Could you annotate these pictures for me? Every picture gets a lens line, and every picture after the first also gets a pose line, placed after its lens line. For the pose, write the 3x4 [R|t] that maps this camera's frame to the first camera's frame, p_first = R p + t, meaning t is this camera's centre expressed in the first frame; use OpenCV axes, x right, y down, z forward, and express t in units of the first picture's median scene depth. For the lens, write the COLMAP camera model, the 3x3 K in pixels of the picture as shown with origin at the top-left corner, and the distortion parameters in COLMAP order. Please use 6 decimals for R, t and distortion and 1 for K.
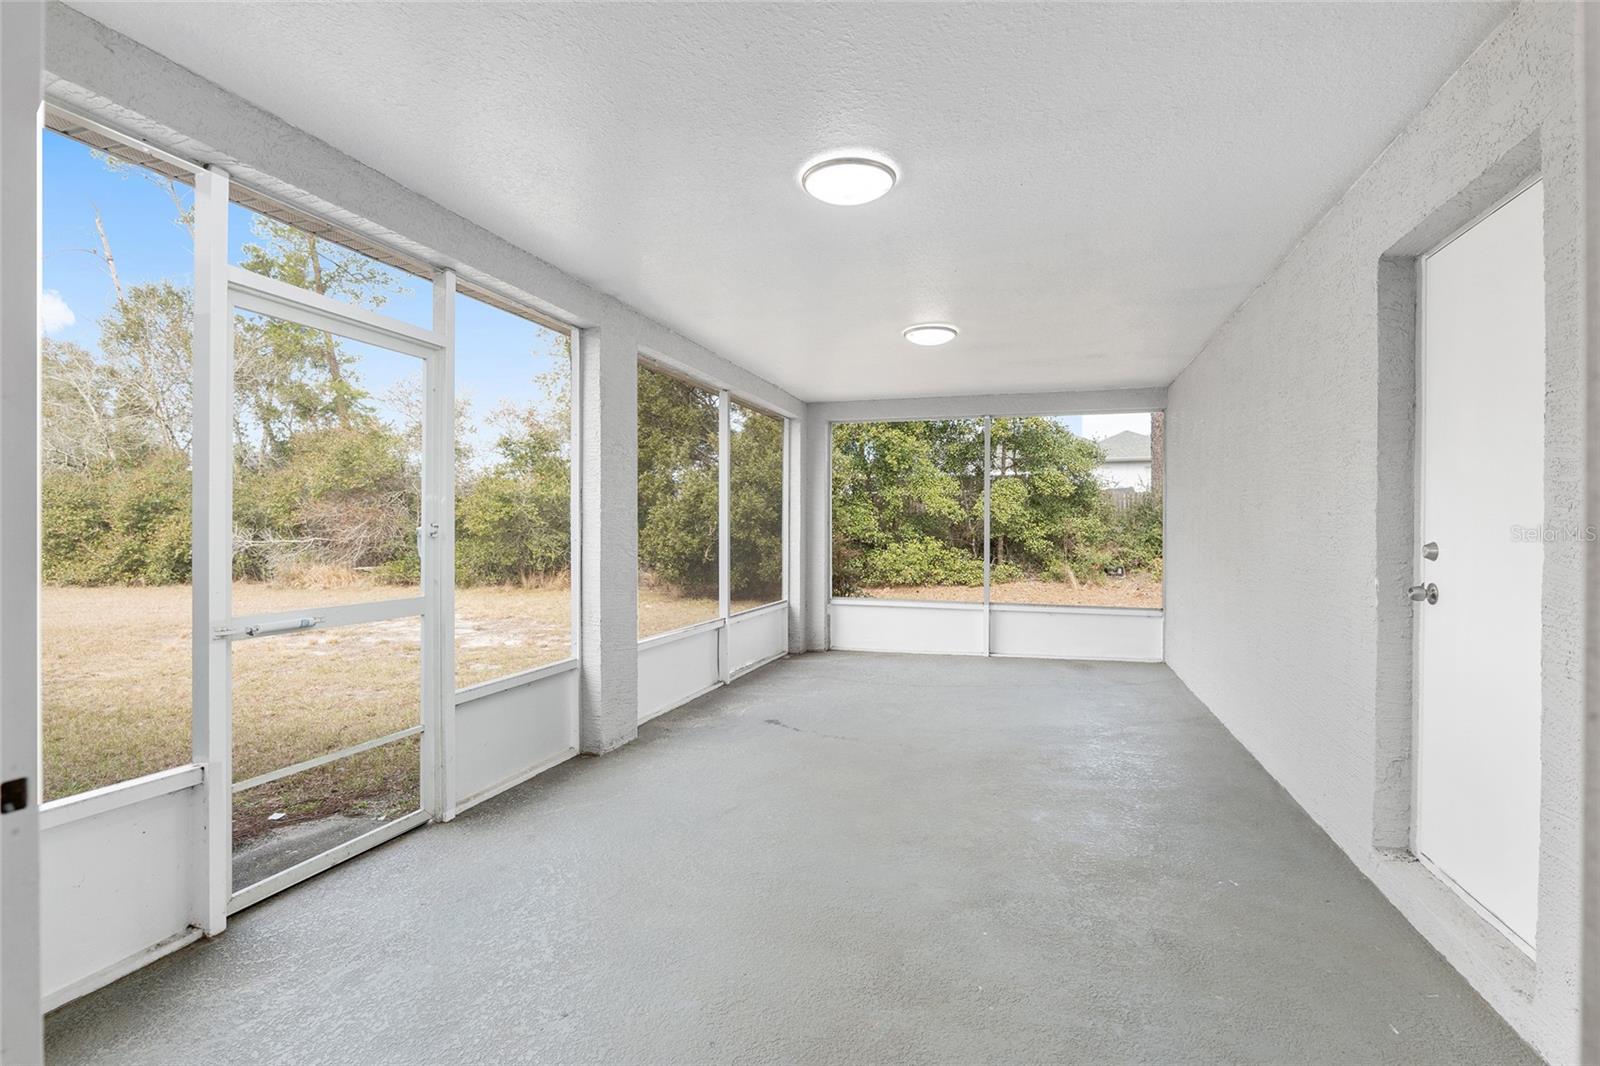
lens RADIAL K [[752.2, 0, 787.4], [0, 752.2, 536.8], [0, 0, 1]] dist [-0.031118, 0.014810]
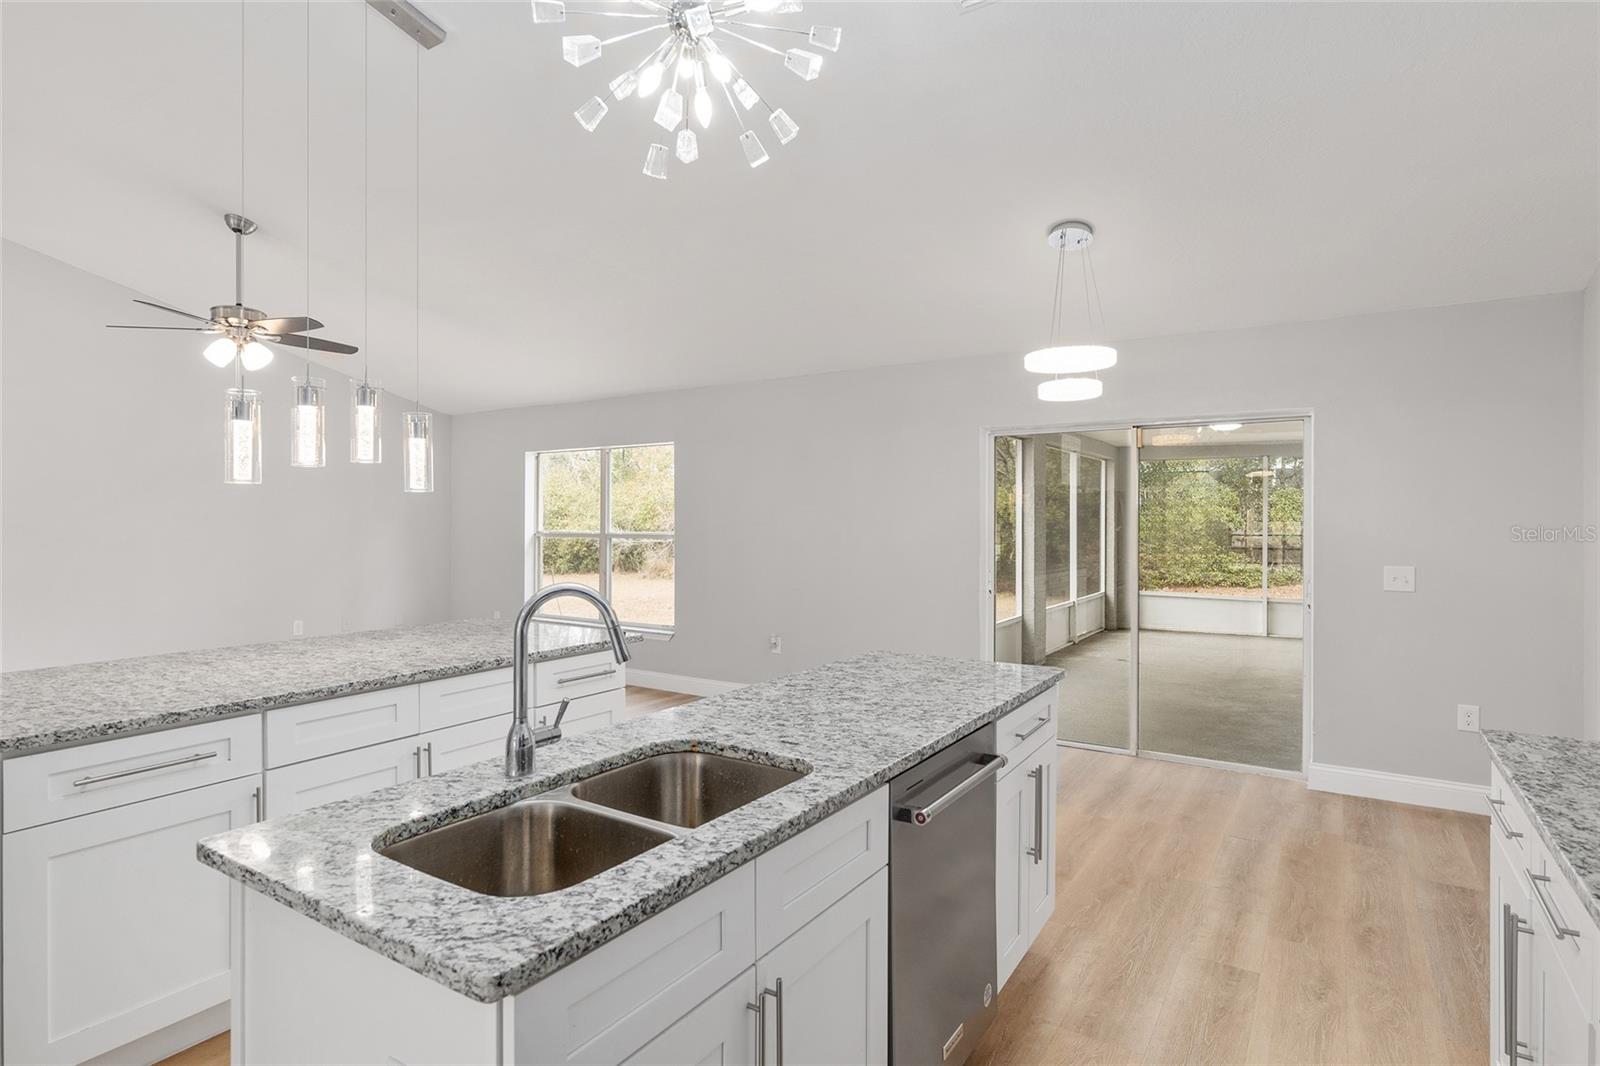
lens RADIAL K [[832.3, 0, 802.8], [0, 832.3, 520.0], [0, 0, 1]] dist [0.003322, 0.001053]
pose [[0.969768, 0.002188, -0.244021, -0.093921], [-0.005467, 0.999904, -0.012762, -0.013879], [0.243969, 0.013710, 0.969686, -0.351981]]
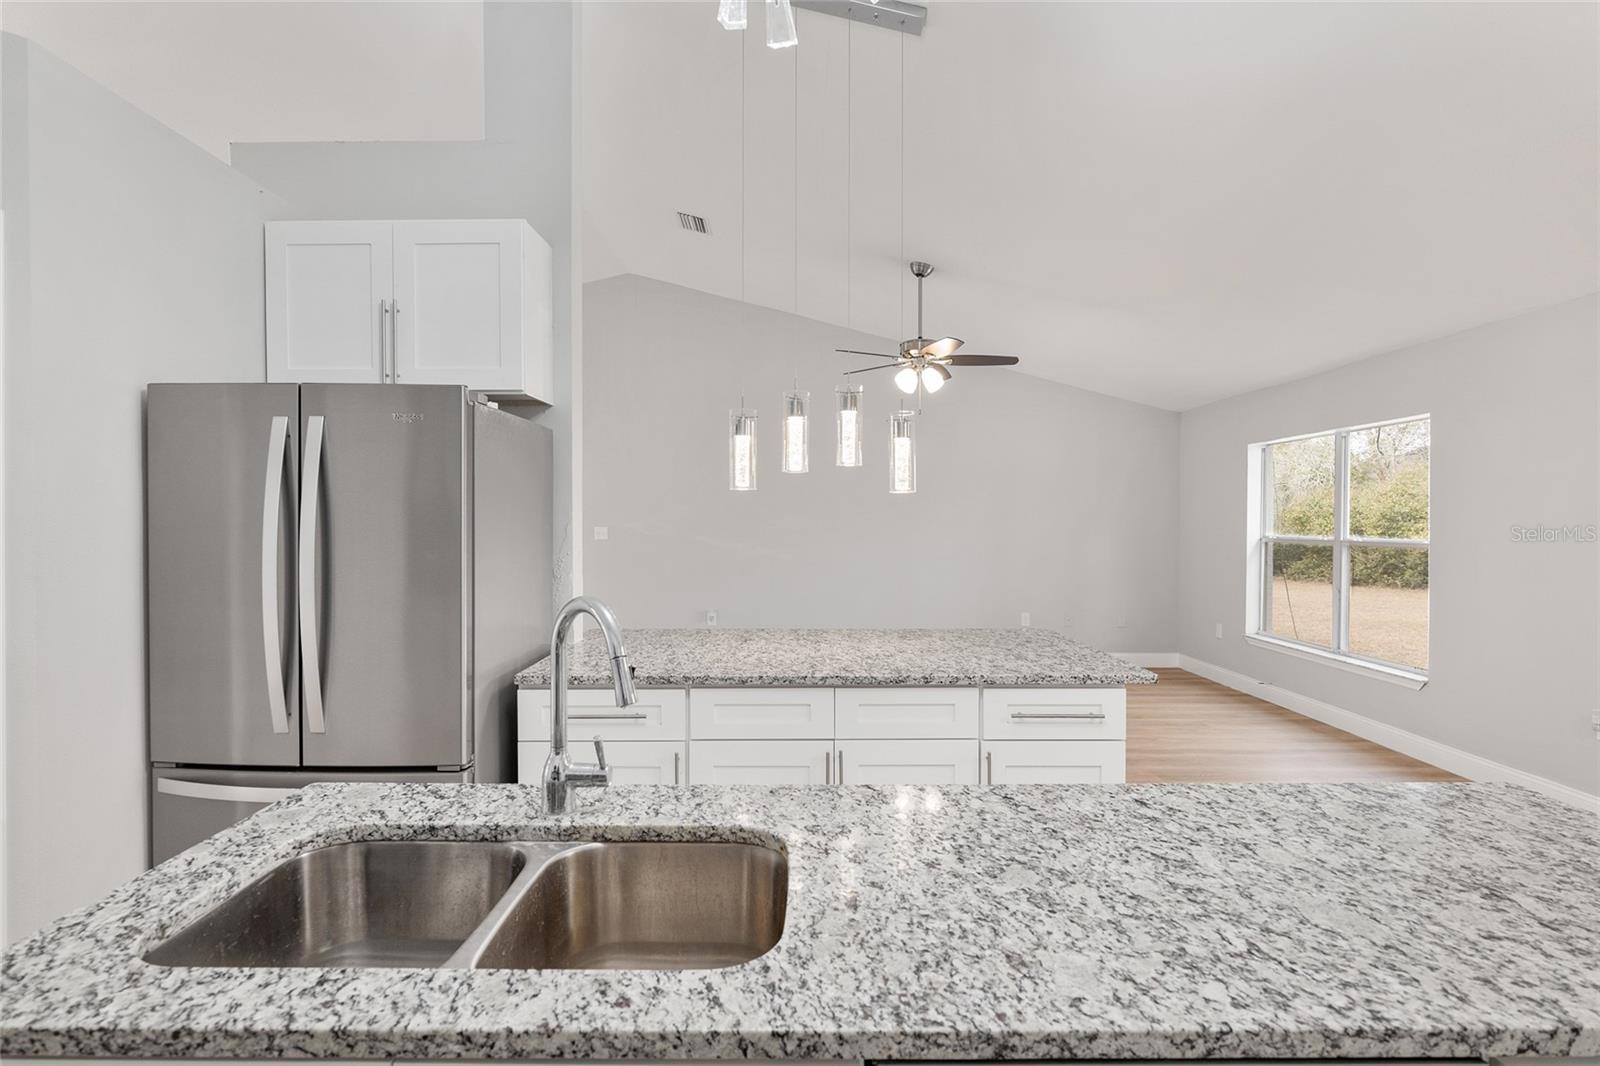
lens RADIAL K [[787.4, 0, 800.0], [0, 787.4, 533.0], [0, 0, 1]] dist [-0.006770, 0.001531]
pose [[0.324433, 0.016392, -0.945767, -0.051602], [-0.015692, 0.999806, 0.011946, -0.015659], [0.945778, 0.010966, 0.324627, -0.224701]]
